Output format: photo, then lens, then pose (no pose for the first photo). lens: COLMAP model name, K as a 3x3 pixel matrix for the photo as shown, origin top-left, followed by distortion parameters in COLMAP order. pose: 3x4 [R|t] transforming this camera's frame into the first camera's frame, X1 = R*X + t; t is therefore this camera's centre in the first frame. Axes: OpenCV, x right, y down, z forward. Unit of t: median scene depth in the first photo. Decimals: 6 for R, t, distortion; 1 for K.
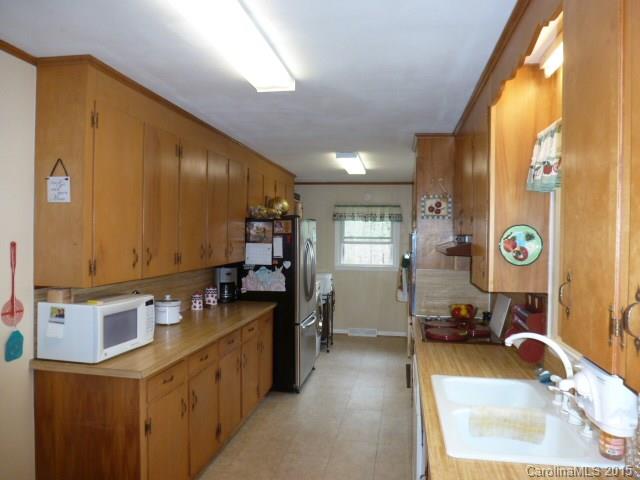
lens RADIAL K [[462.2, 0, 323.0], [0, 462.2, 243.6], [0, 0, 1]] dist [-0.006516, 0.003955]
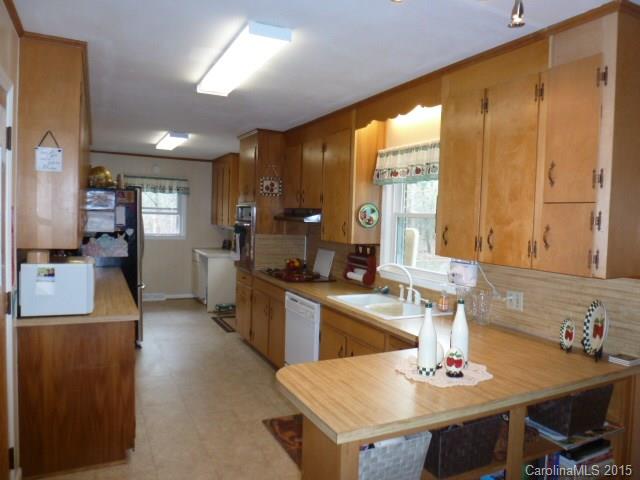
lens RADIAL K [[461.0, 0, 318.6], [0, 461.0, 234.4], [0, 0, 1]] dist [-0.002676, 0.000962]
pose [[0.814118, -0.010612, 0.580602, -0.409693], [-0.013174, 0.999238, 0.036737, 0.006978], [-0.580550, -0.037557, 0.813358, -0.155211]]
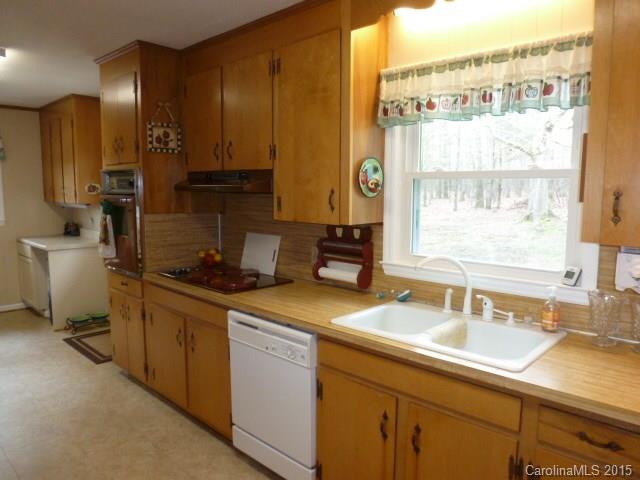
lens RADIAL K [[466.0, 0, 320.0], [0, 466.0, 240.0], [0, 0, 1]] dist [-0.052781, 0.002086]
pose [[0.565357, -0.103259, 0.818358, -0.292446], [0.015196, 0.993269, 0.114830, 0.011929], [-0.824706, -0.052484, 0.563121, 0.295540]]
